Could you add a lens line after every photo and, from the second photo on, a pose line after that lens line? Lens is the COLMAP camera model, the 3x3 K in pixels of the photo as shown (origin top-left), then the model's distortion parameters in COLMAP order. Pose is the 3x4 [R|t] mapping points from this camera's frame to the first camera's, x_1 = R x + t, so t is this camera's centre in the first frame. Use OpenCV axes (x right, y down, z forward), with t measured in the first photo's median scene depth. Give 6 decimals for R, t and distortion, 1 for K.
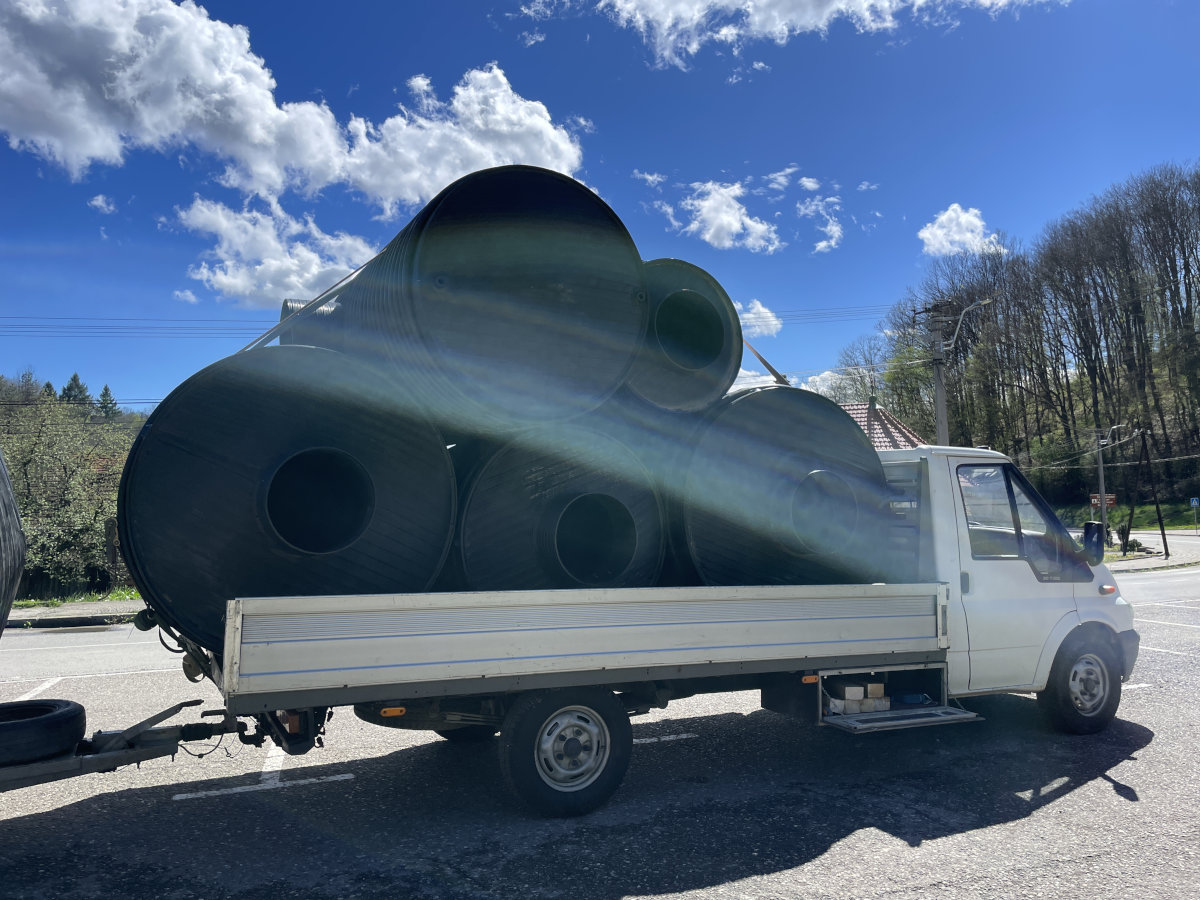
lens RADIAL K [[926.2, 0, 600.0], [0, 926.2, 450.0], [0, 0, 1]] dist [-0.000924, -0.001563]
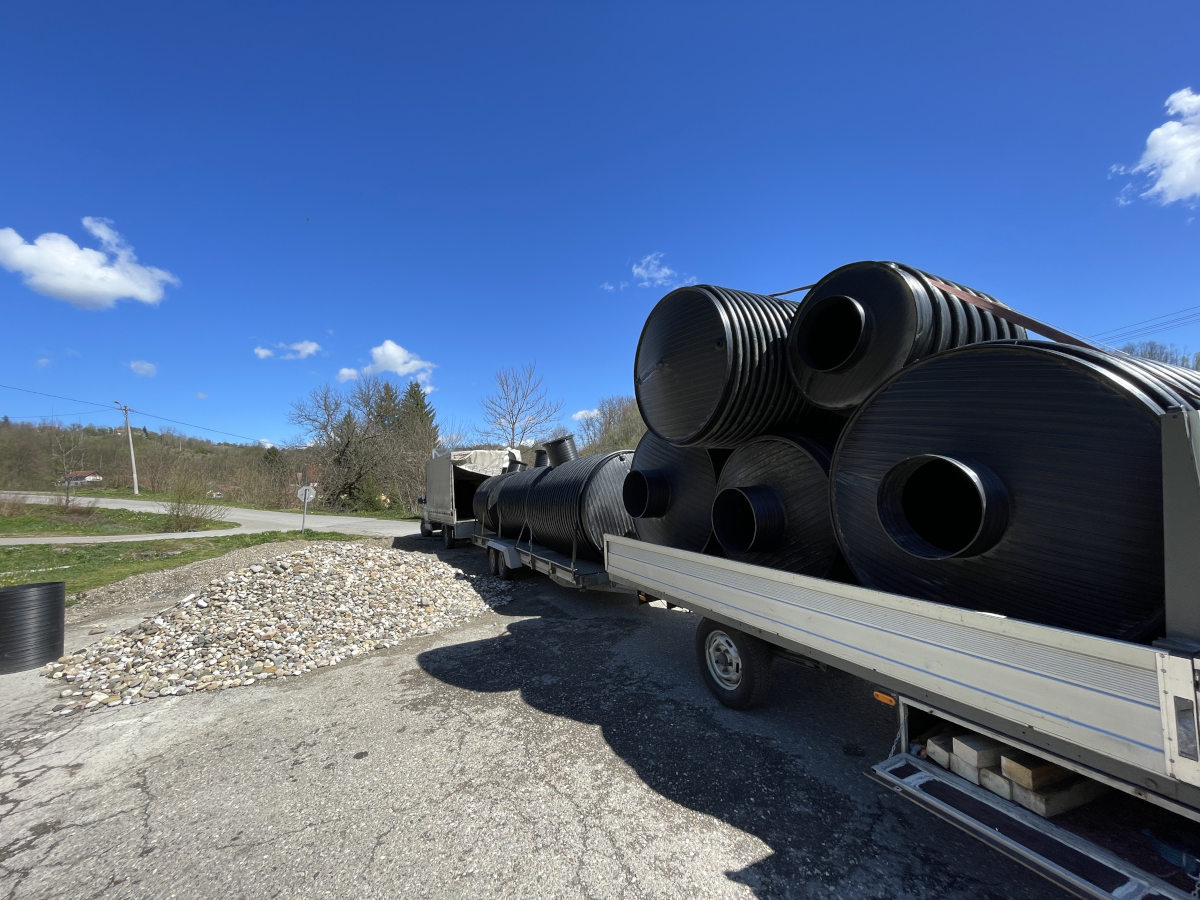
lens RADIAL K [[478.6, 0, 600.0], [0, 478.6, 450.0], [0, 0, 1]] dist [-0.000593, -0.000151]
pose [[0.004490, -0.070729, -0.997485, 0.701580], [0.100948, 0.992432, -0.069917, 0.013564], [0.994882, -0.100380, 0.011596, 0.742067]]
